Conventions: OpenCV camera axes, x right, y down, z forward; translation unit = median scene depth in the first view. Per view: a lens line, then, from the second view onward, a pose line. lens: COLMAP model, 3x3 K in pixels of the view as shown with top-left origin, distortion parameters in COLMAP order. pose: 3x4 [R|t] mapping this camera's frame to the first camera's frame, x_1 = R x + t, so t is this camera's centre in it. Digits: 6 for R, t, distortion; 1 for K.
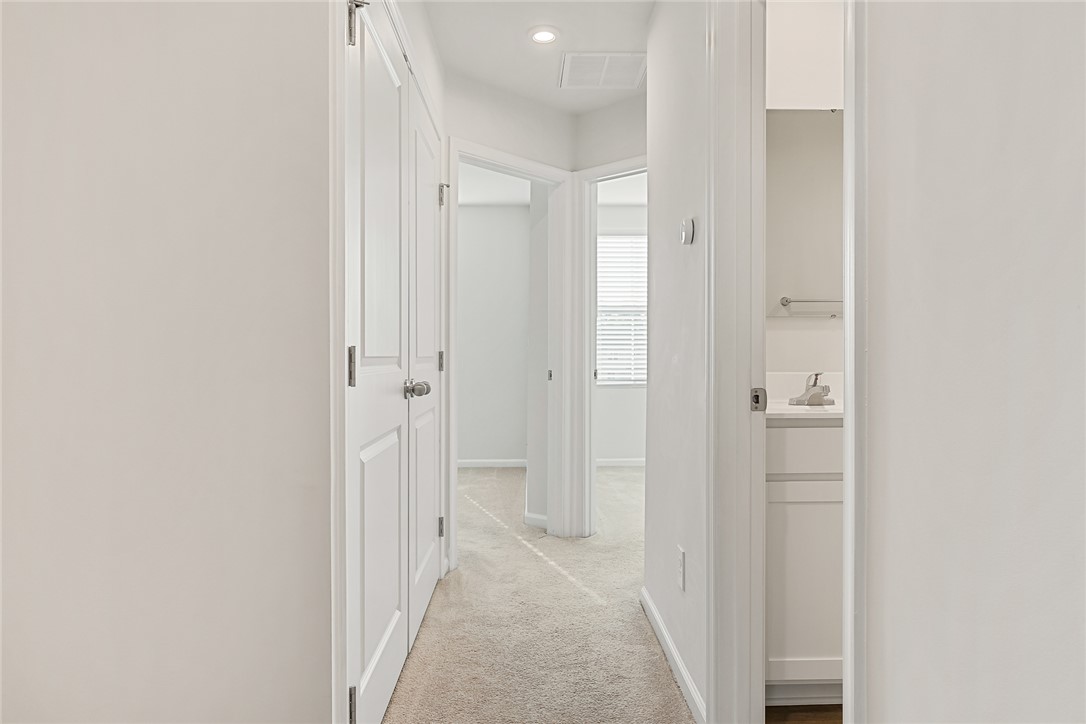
lens RADIAL K [[655.4, 0, 545.2], [0, 655.4, 358.1], [0, 0, 1]] dist [0.004161, 0.000255]
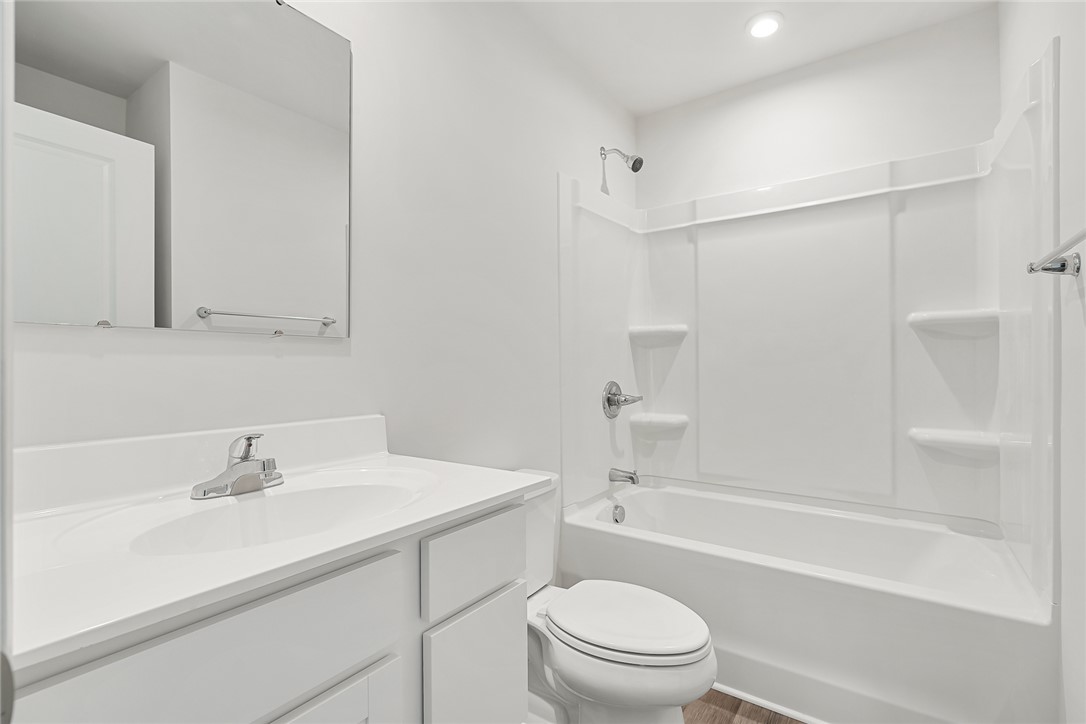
lens RADIAL K [[498.5, 0, 542.6], [0, 498.5, 364.4], [0, 0, 1]] dist [0.003260, -0.000323]
pose [[0.595863, -0.001534, 0.803085, 0.224784], [0.008256, 0.999957, -0.004215, -0.030116], [-0.803044, 0.009142, 0.595850, 0.553110]]
